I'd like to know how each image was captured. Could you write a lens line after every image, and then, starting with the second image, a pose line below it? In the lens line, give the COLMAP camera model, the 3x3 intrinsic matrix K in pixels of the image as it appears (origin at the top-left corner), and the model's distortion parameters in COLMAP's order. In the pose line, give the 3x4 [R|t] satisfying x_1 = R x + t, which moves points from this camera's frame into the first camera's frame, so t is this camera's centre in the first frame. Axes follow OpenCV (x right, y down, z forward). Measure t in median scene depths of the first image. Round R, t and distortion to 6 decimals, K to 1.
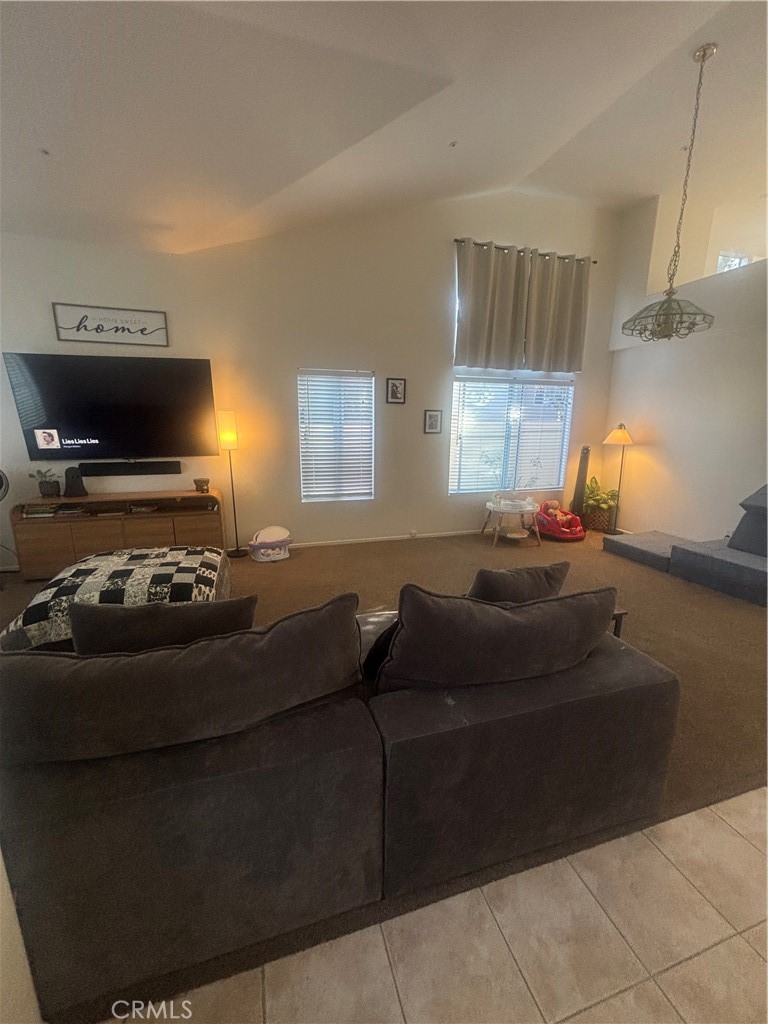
lens RADIAL K [[411.7, 0, 381.7], [0, 411.7, 510.9], [0, 0, 1]] dist [-0.007120, -0.000300]
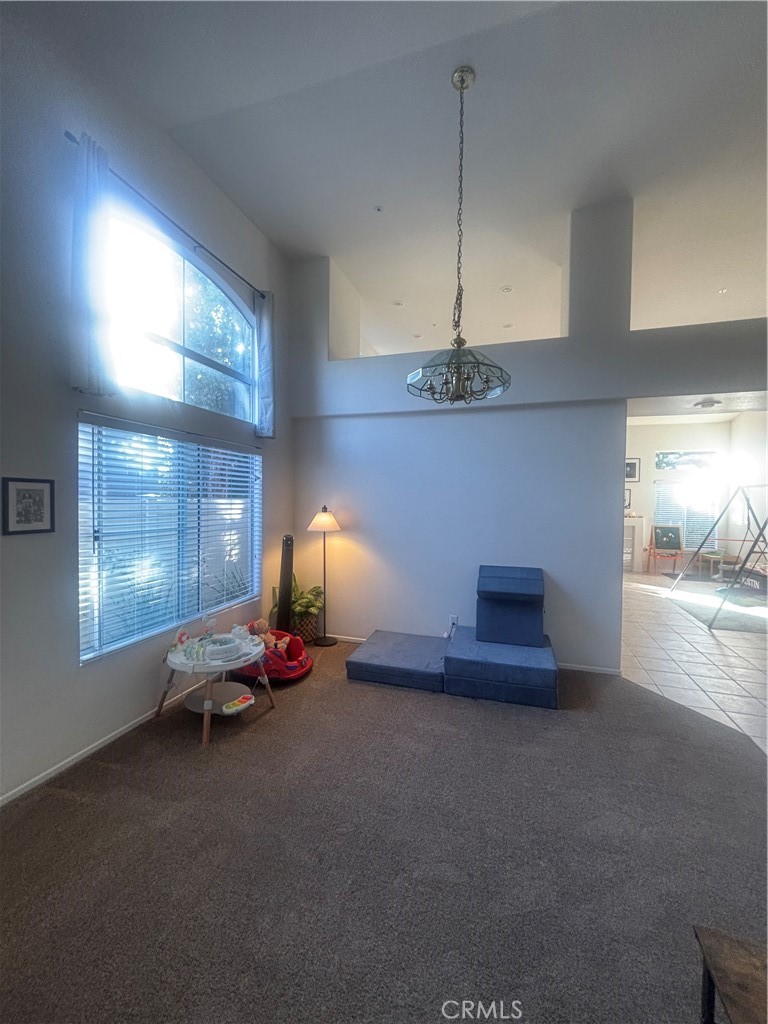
lens RADIAL K [[411.7, 0, 381.7], [0, 411.7, 510.9], [0, 0, 1]] dist [-0.007120, -0.000300]
pose [[0.583725, -0.019705, 0.811712, -0.006029], [0.163987, 0.981965, -0.094090, -0.139041], [-0.795219, 0.188034, 0.576429, 0.580653]]
